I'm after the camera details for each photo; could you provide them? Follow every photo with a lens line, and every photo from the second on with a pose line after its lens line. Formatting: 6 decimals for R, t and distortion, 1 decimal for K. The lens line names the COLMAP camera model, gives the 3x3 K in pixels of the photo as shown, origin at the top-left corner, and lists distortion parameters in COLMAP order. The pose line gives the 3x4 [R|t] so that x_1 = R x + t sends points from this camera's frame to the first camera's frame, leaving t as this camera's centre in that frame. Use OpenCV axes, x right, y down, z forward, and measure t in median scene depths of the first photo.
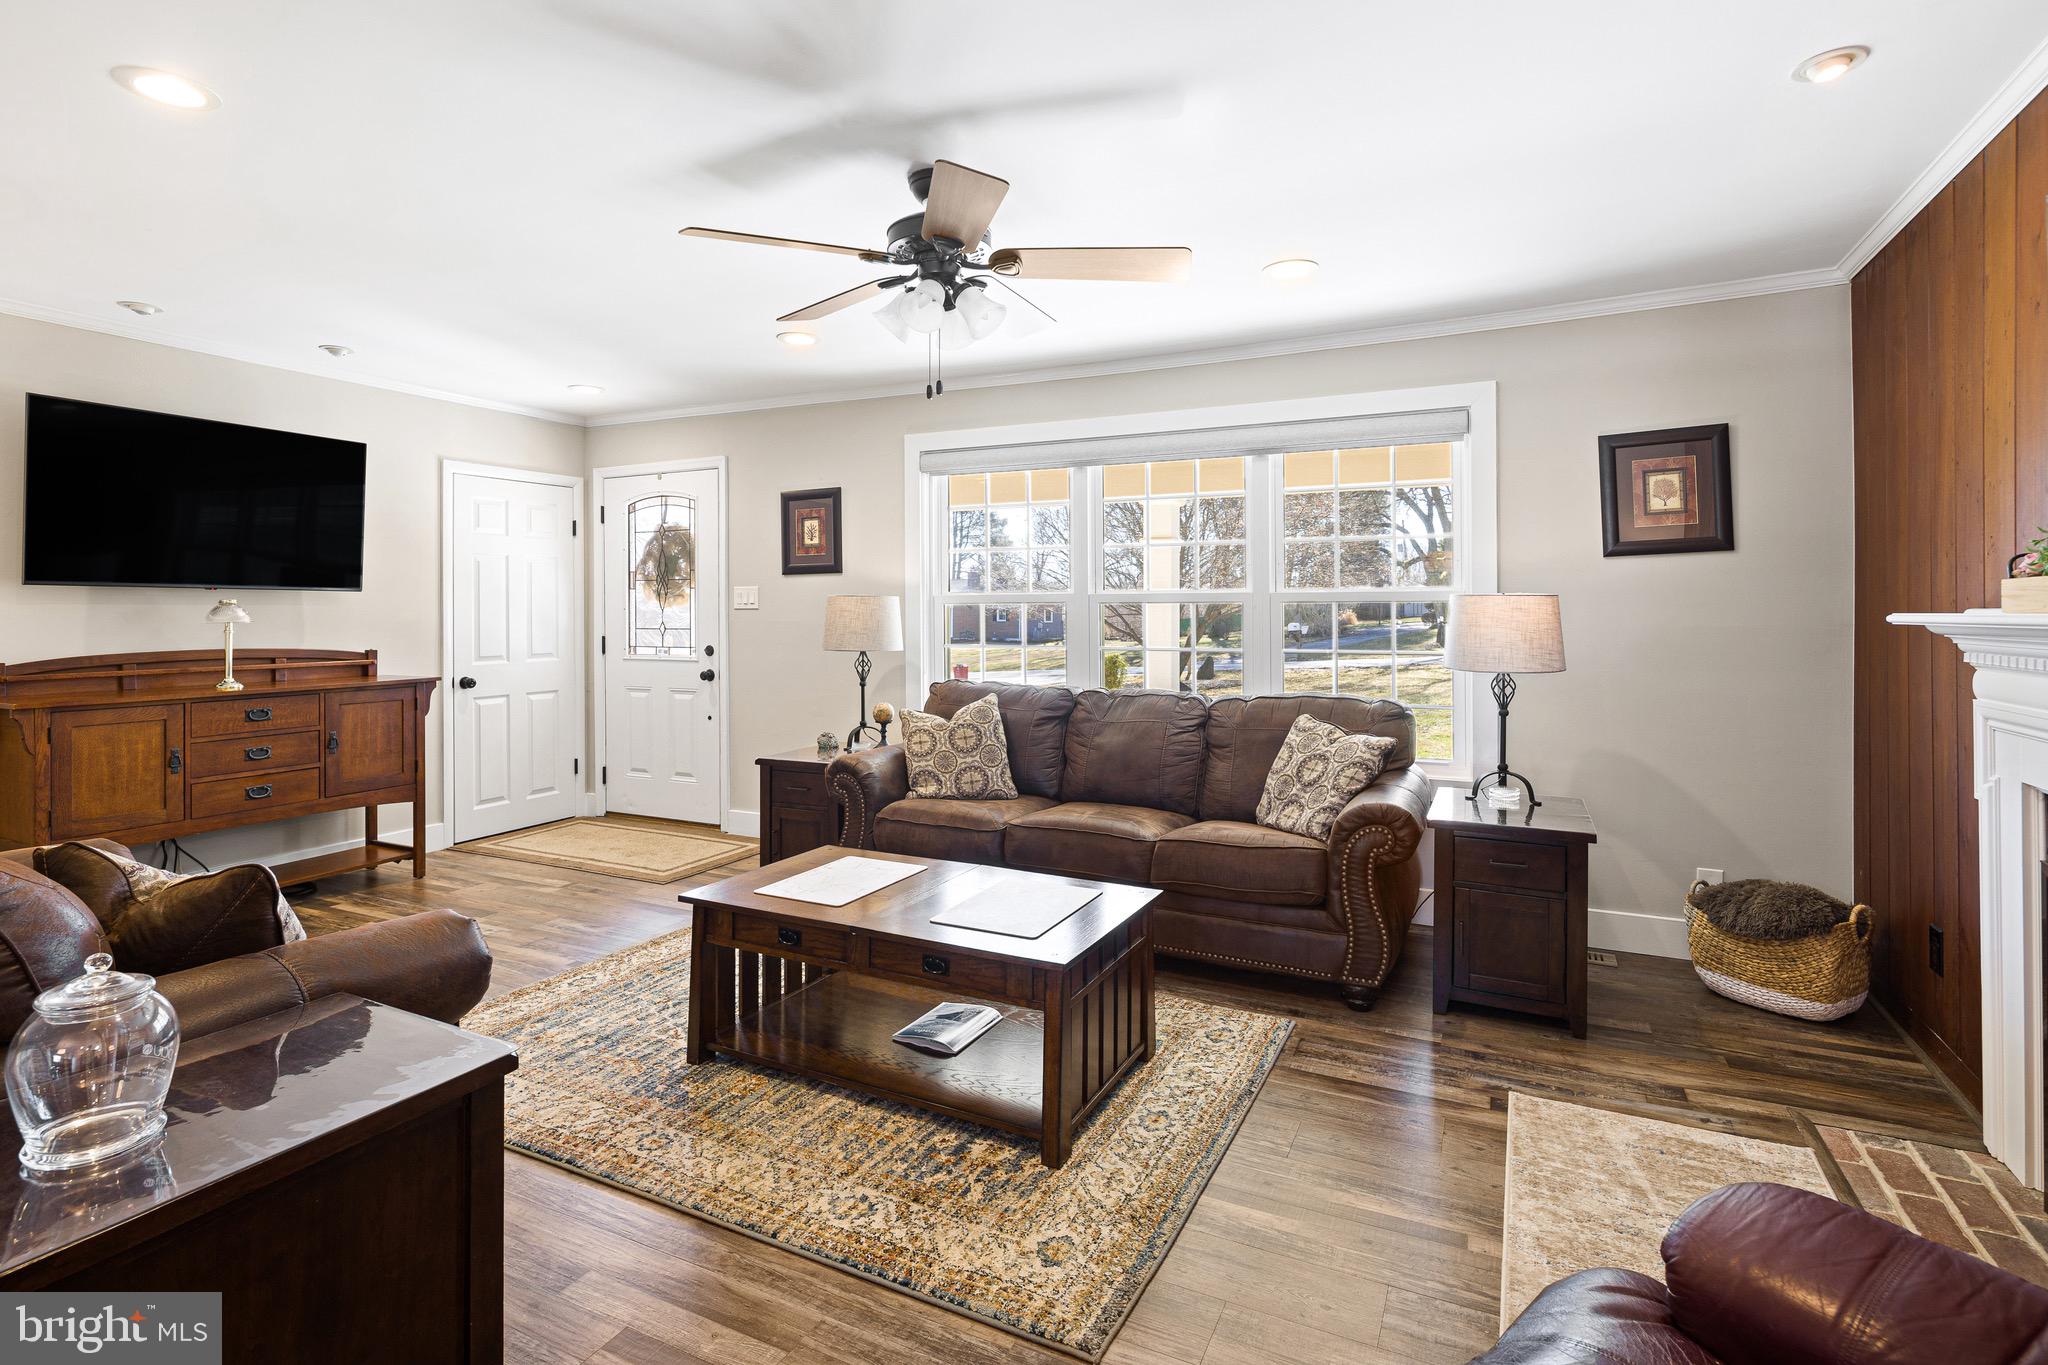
lens RADIAL K [[992.0, 0, 1012.2], [0, 992.0, 609.3], [0, 0, 1]] dist [0.006996, -0.004082]
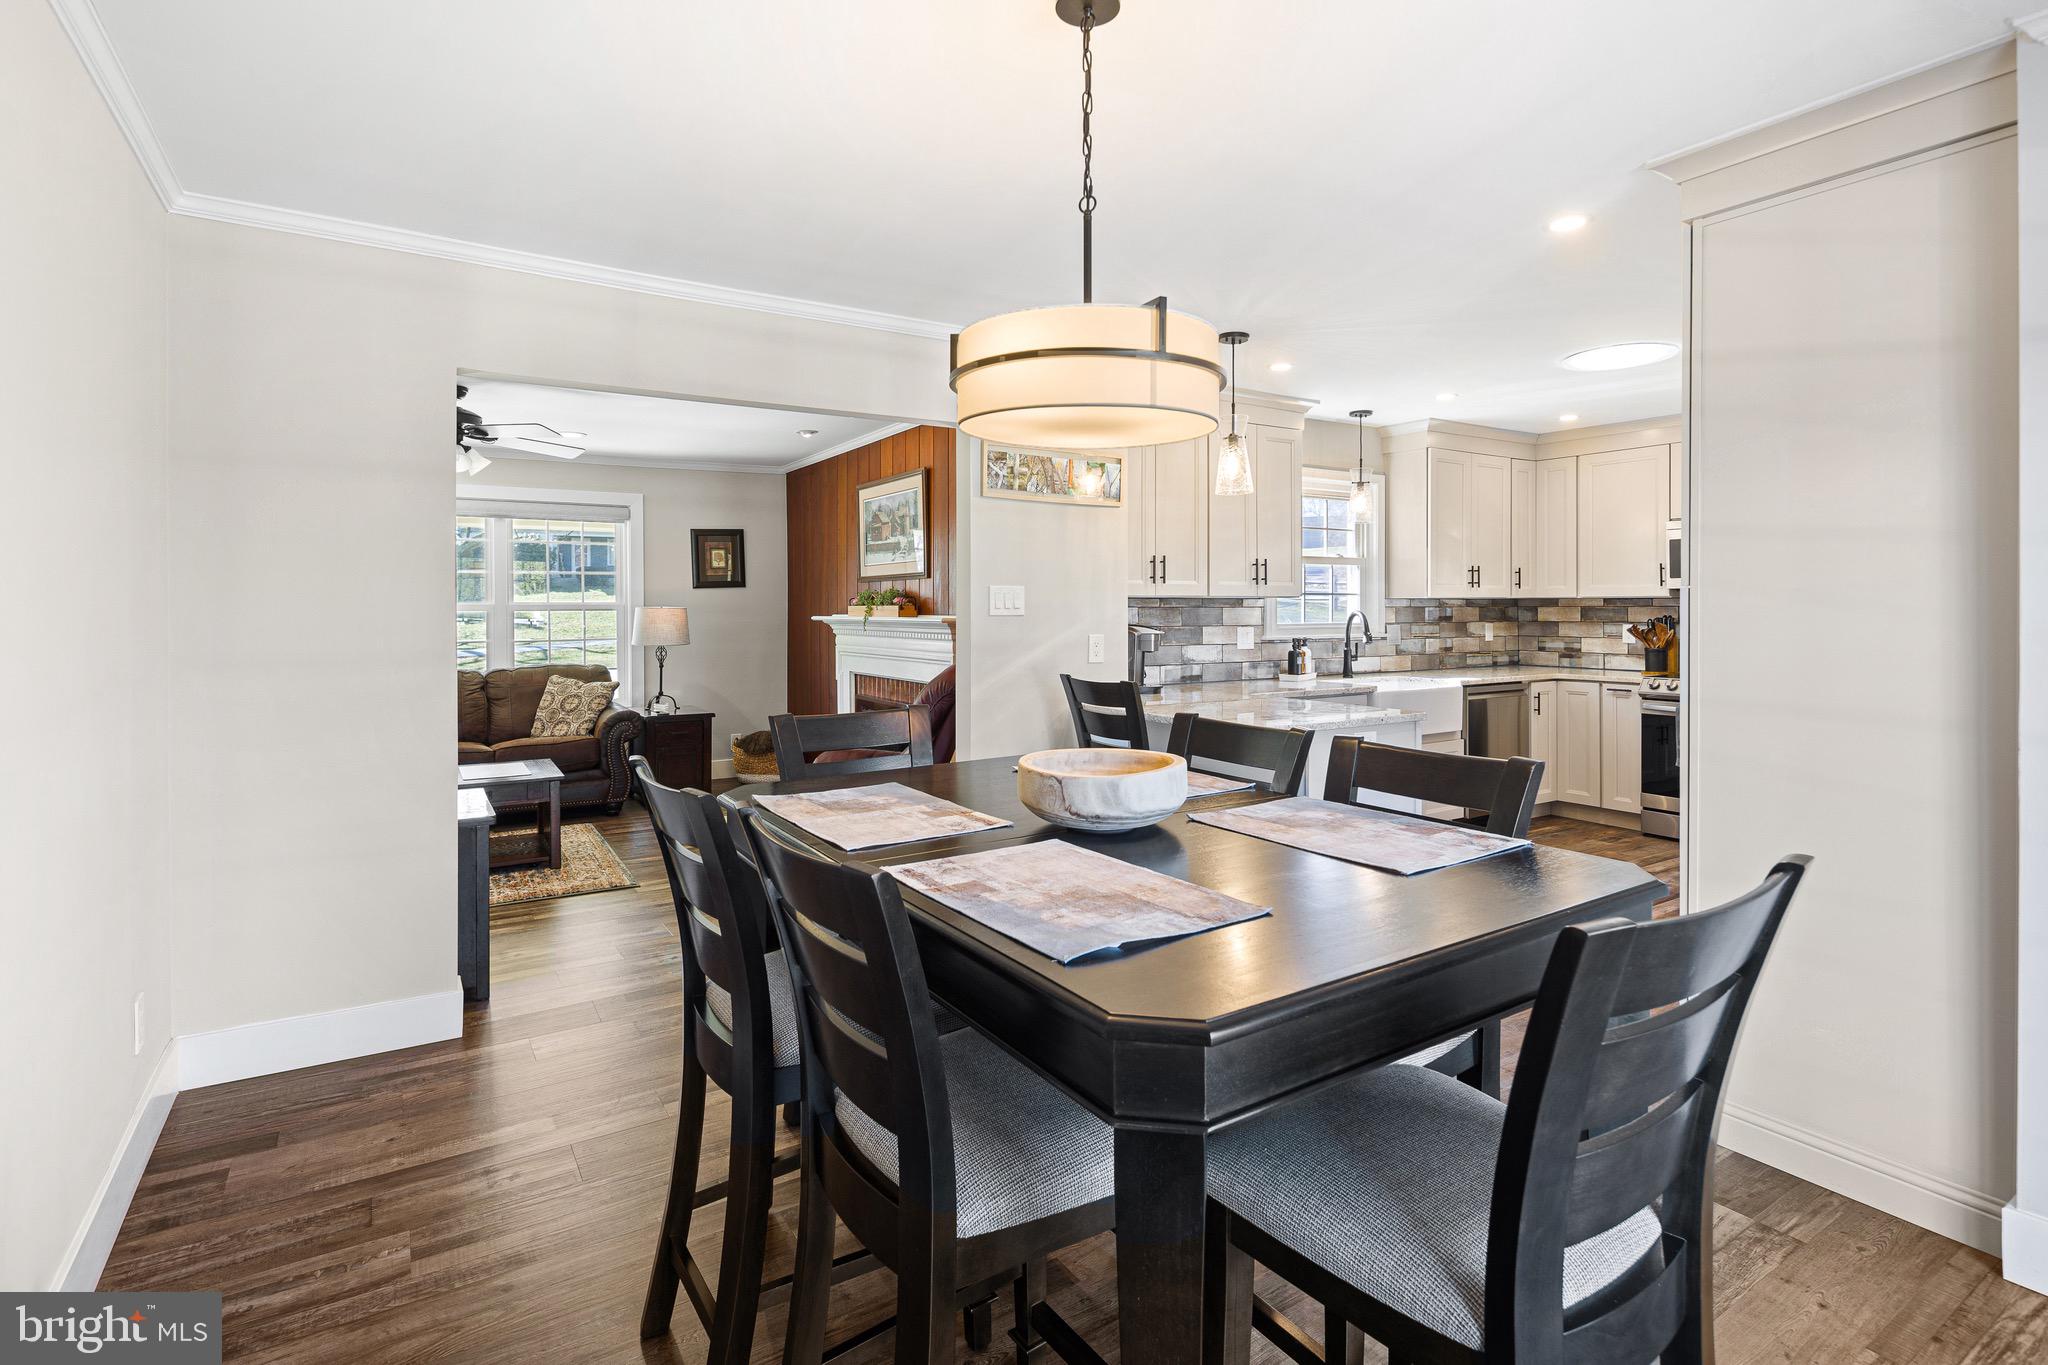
lens RADIAL K [[992.0, 0, 1028.5], [0, 992.0, 610.2], [0, 0, 1]] dist [0.006996, -0.004082]
pose [[0.508906, -0.001124, 0.860821, -0.863344], [0.000970, 0.999999, 0.000732, -0.009986], [-0.860822, 0.000462, 0.508907, -0.669194]]
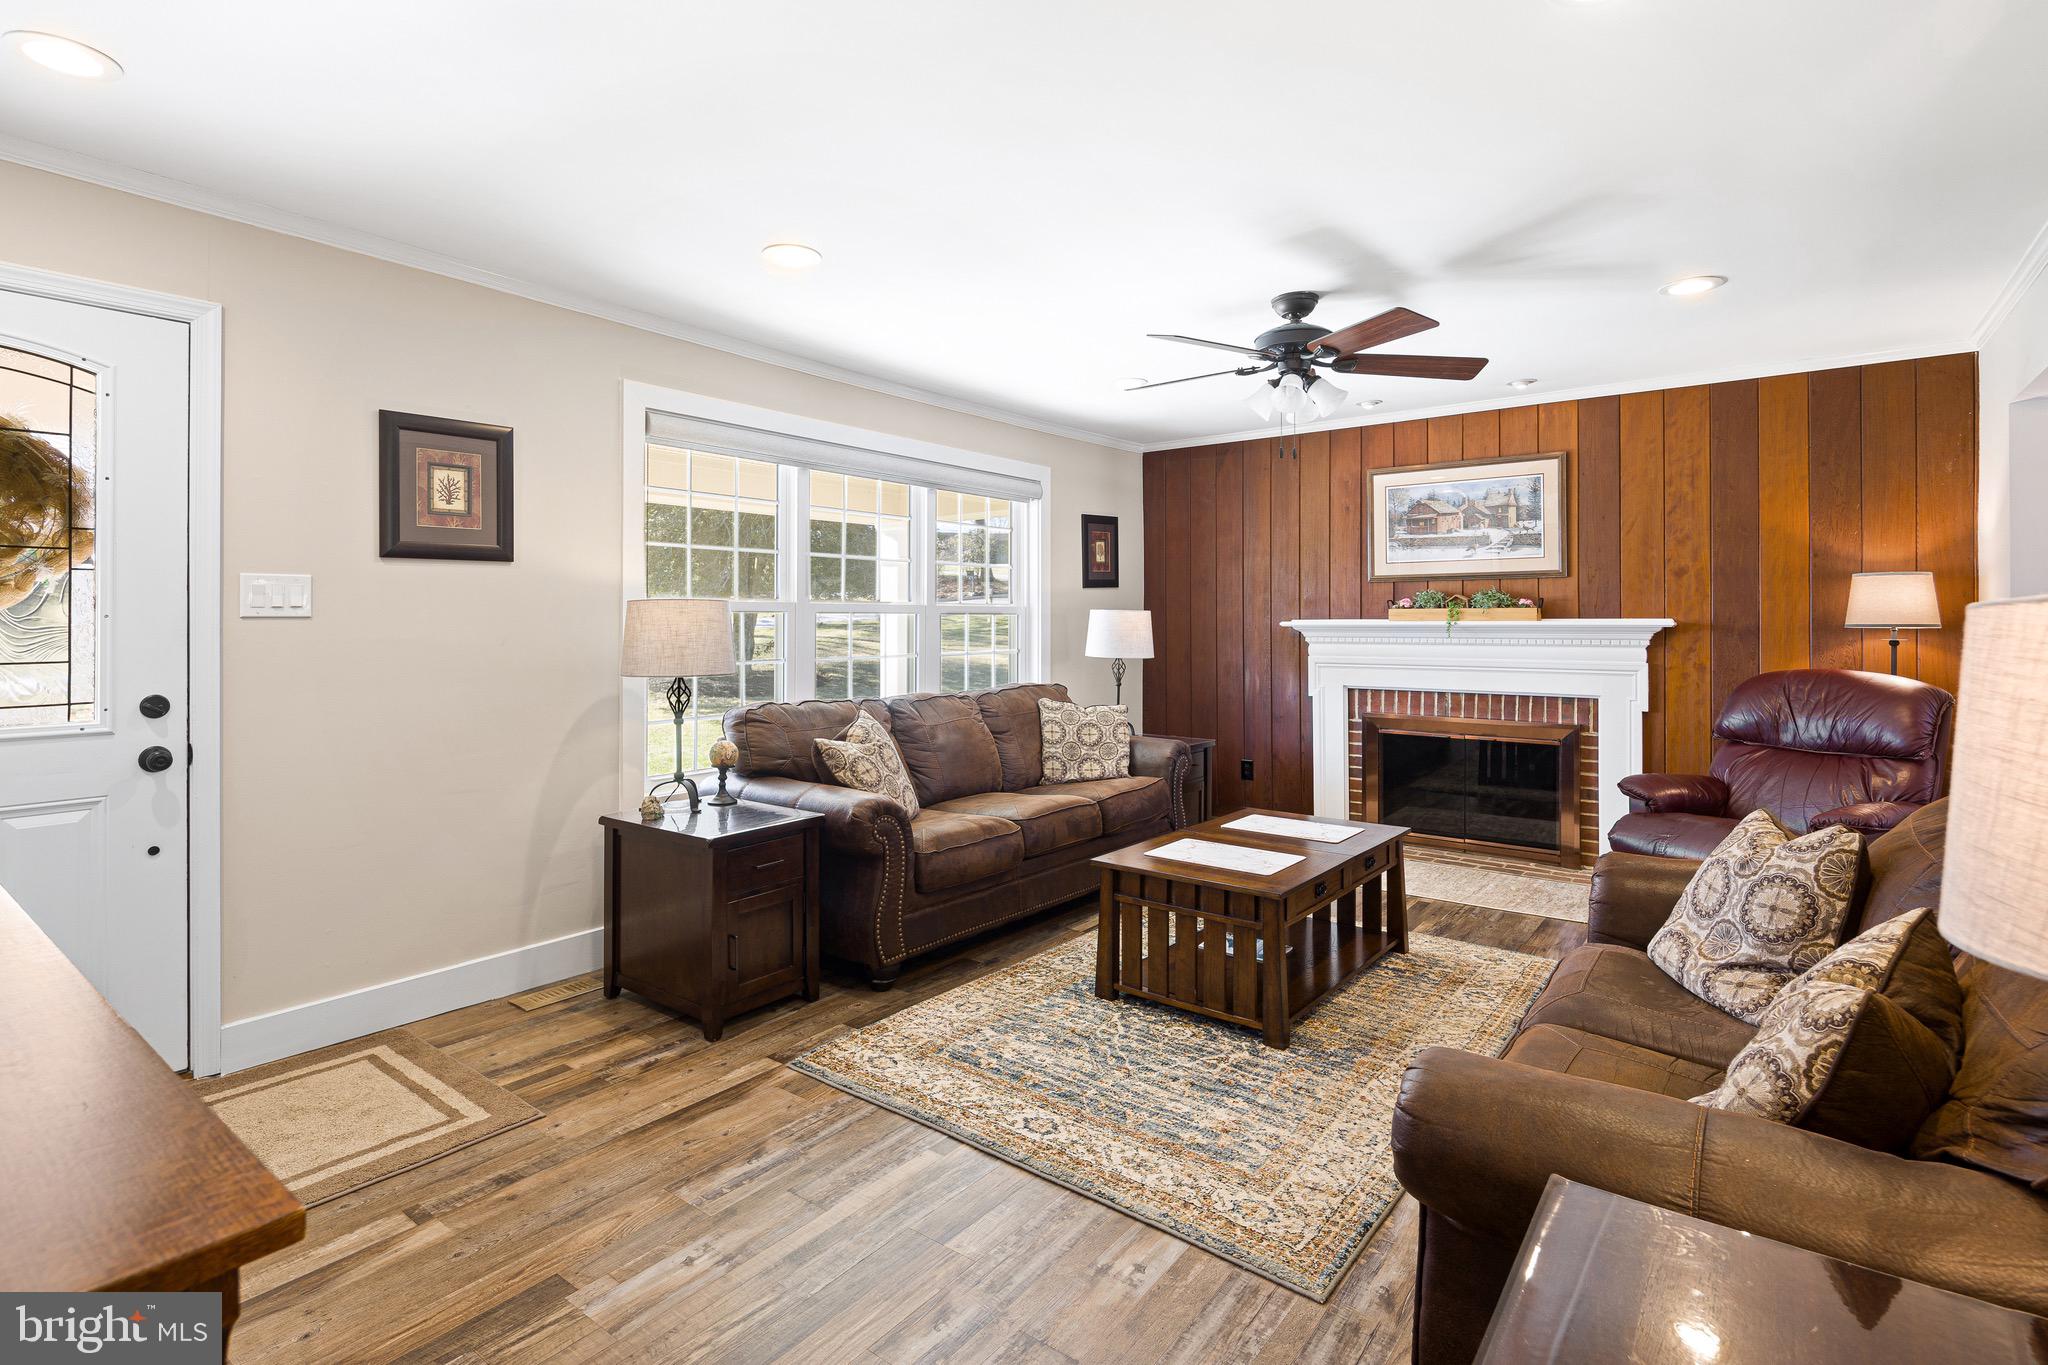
lens RADIAL K [[992.0, 0, 1007.1], [0, 992.0, 620.8], [0, 0, 1]] dist [0.006996, -0.004082]
pose [[0.206728, 0.000763, 0.978398, -1.120607], [-0.000021, 1.000000, -0.000776, 0.003038], [-0.978398, 0.000140, 0.206728, 0.847175]]
